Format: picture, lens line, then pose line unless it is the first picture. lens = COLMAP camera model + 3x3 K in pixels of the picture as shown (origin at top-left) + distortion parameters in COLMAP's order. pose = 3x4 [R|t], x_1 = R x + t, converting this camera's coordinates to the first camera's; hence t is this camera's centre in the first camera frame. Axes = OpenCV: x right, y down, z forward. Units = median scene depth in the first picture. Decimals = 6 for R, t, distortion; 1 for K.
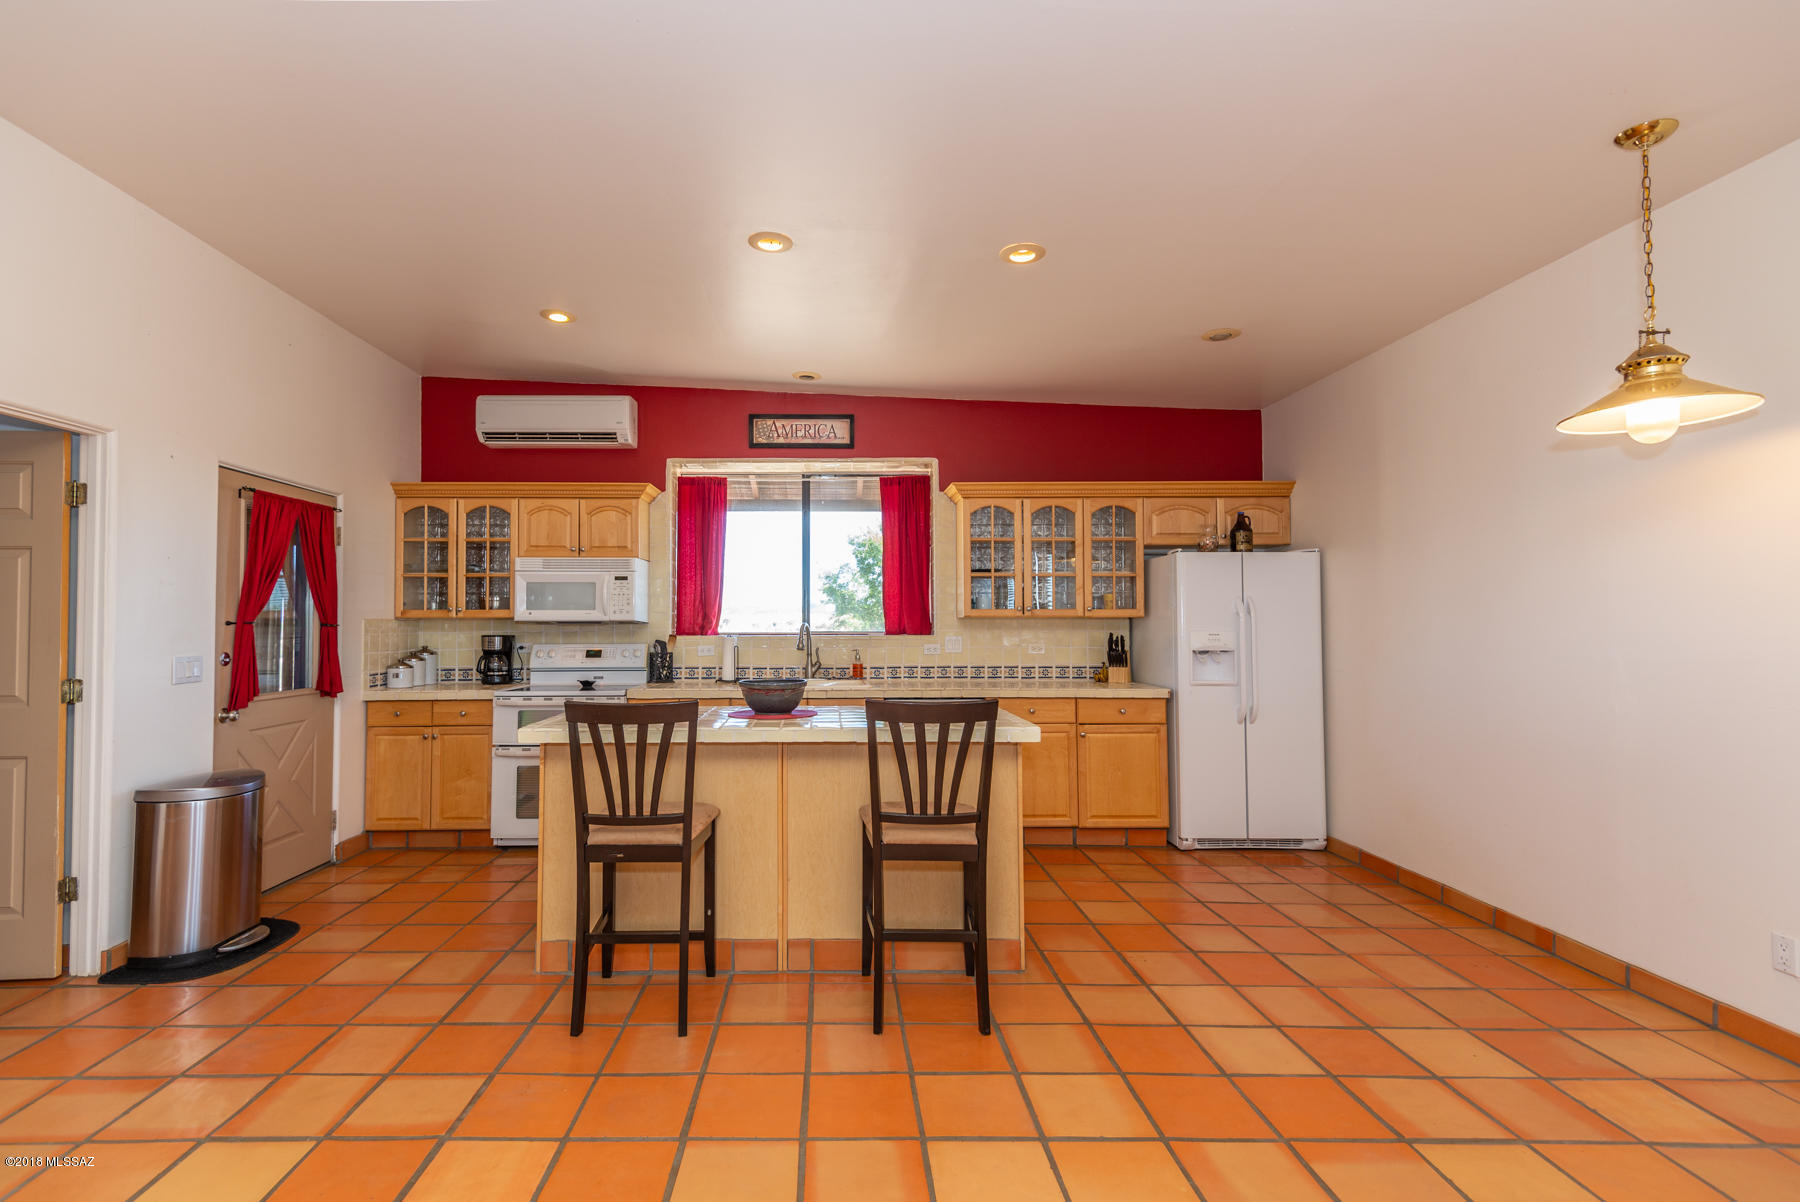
lens RADIAL K [[836.9, 0, 846.7], [0, 836.9, 598.2], [0, 0, 1]] dist [0.026320, -0.013665]
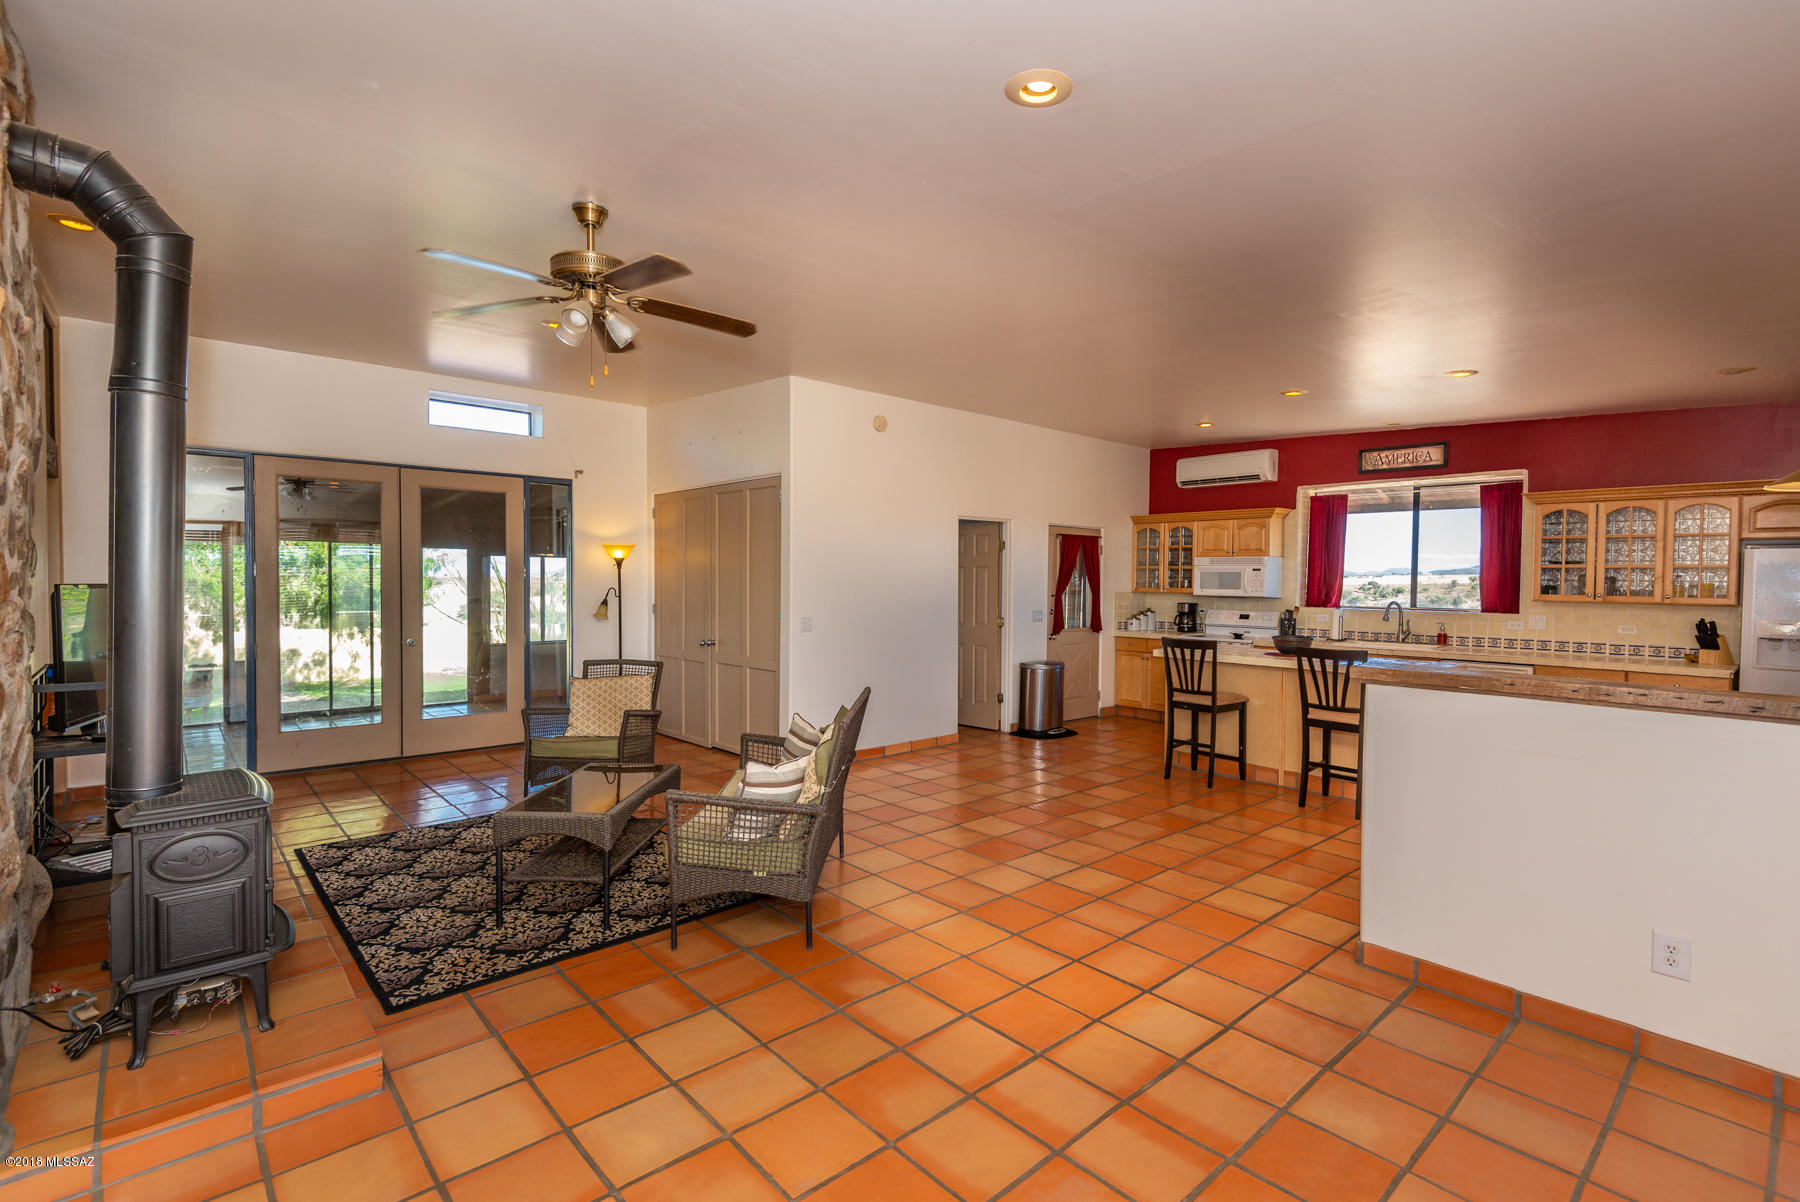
lens RADIAL K [[836.9, 0, 878.3], [0, 836.9, 604.3], [0, 0, 1]] dist [0.026320, -0.013665]
pose [[0.648395, 0.032867, -0.760595, 0.470422], [0.013011, 0.998443, 0.054236, -0.053603], [0.761193, -0.045062, 0.646958, -0.561288]]
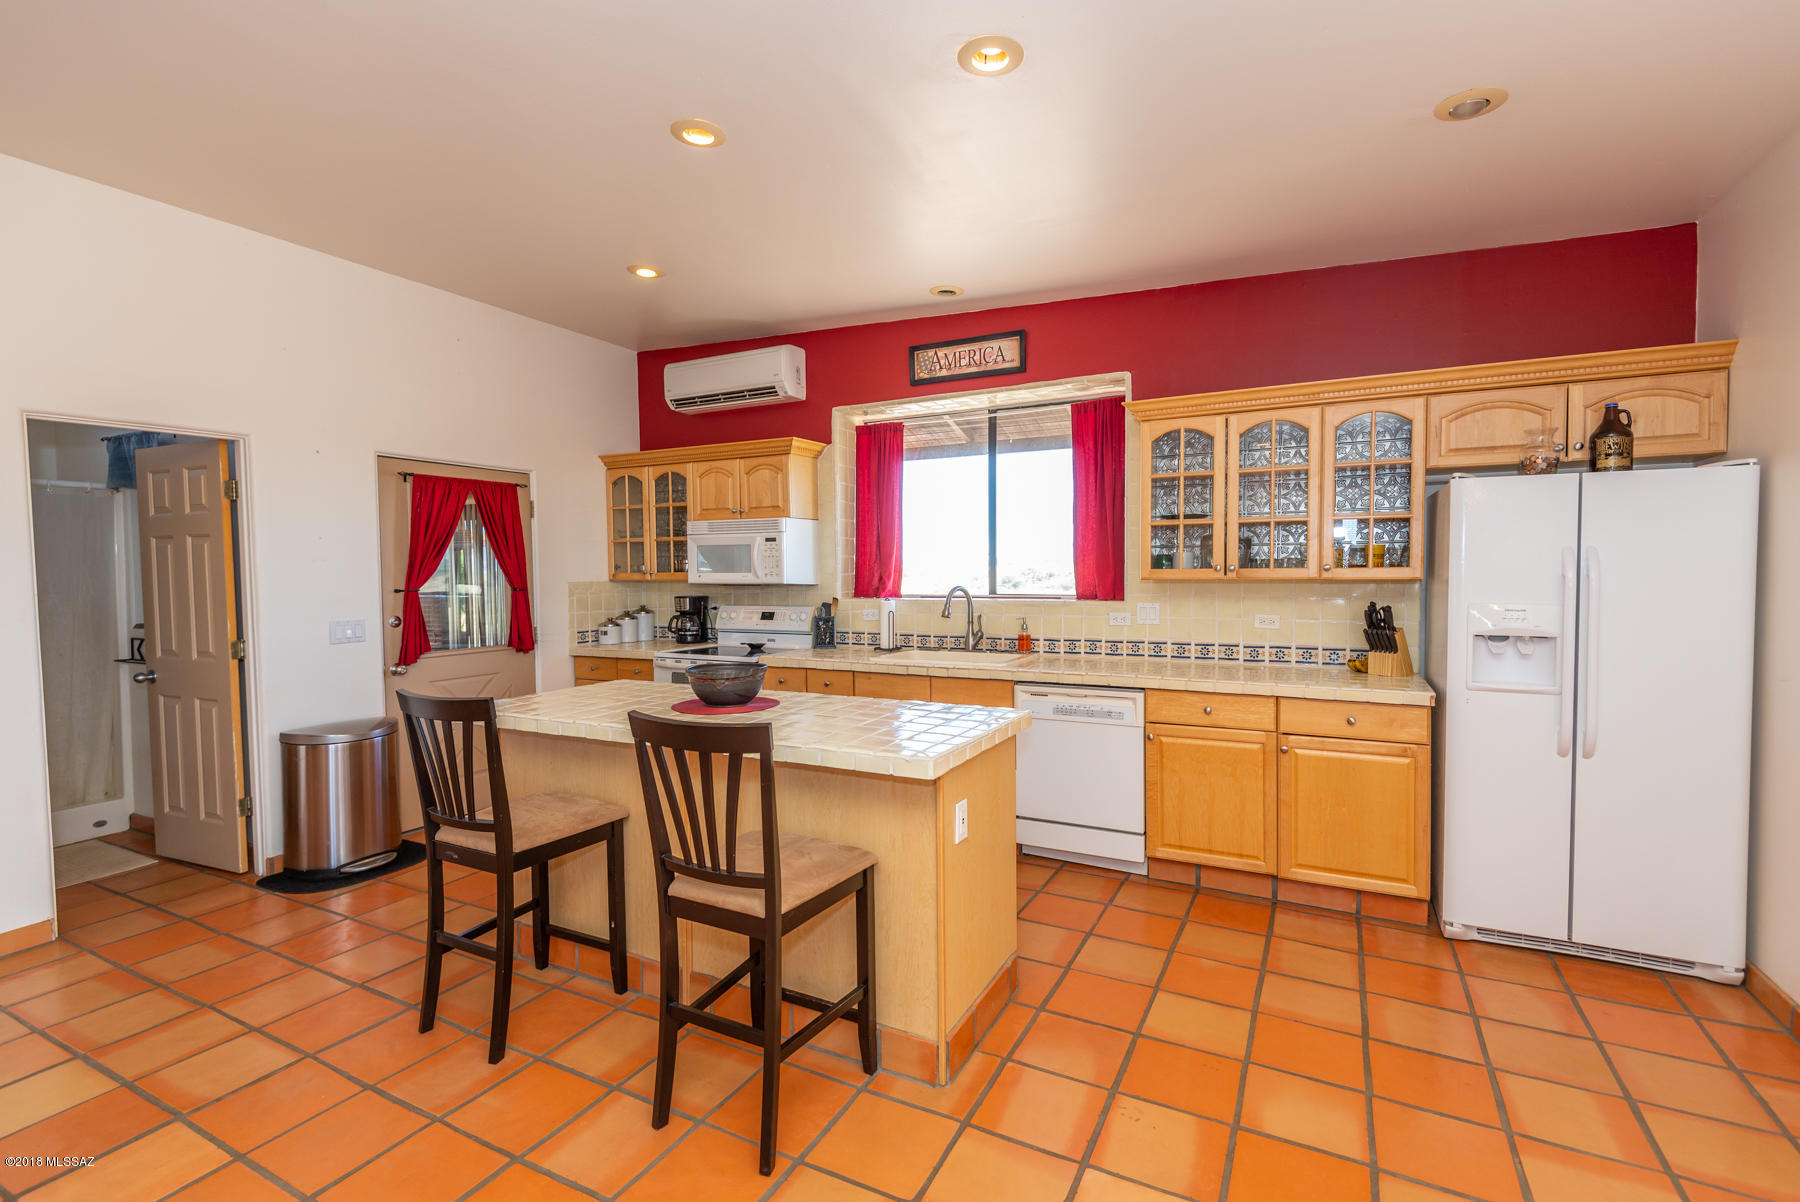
lens RADIAL K [[836.9, 0, 882.5], [0, 836.9, 598.8], [0, 0, 1]] dist [0.026320, -0.013665]
pose [[0.878963, 0.010831, -0.476767, 0.299001], [0.022089, 0.997744, 0.063389, -0.013846], [0.476378, -0.066248, 0.876741, 0.215701]]
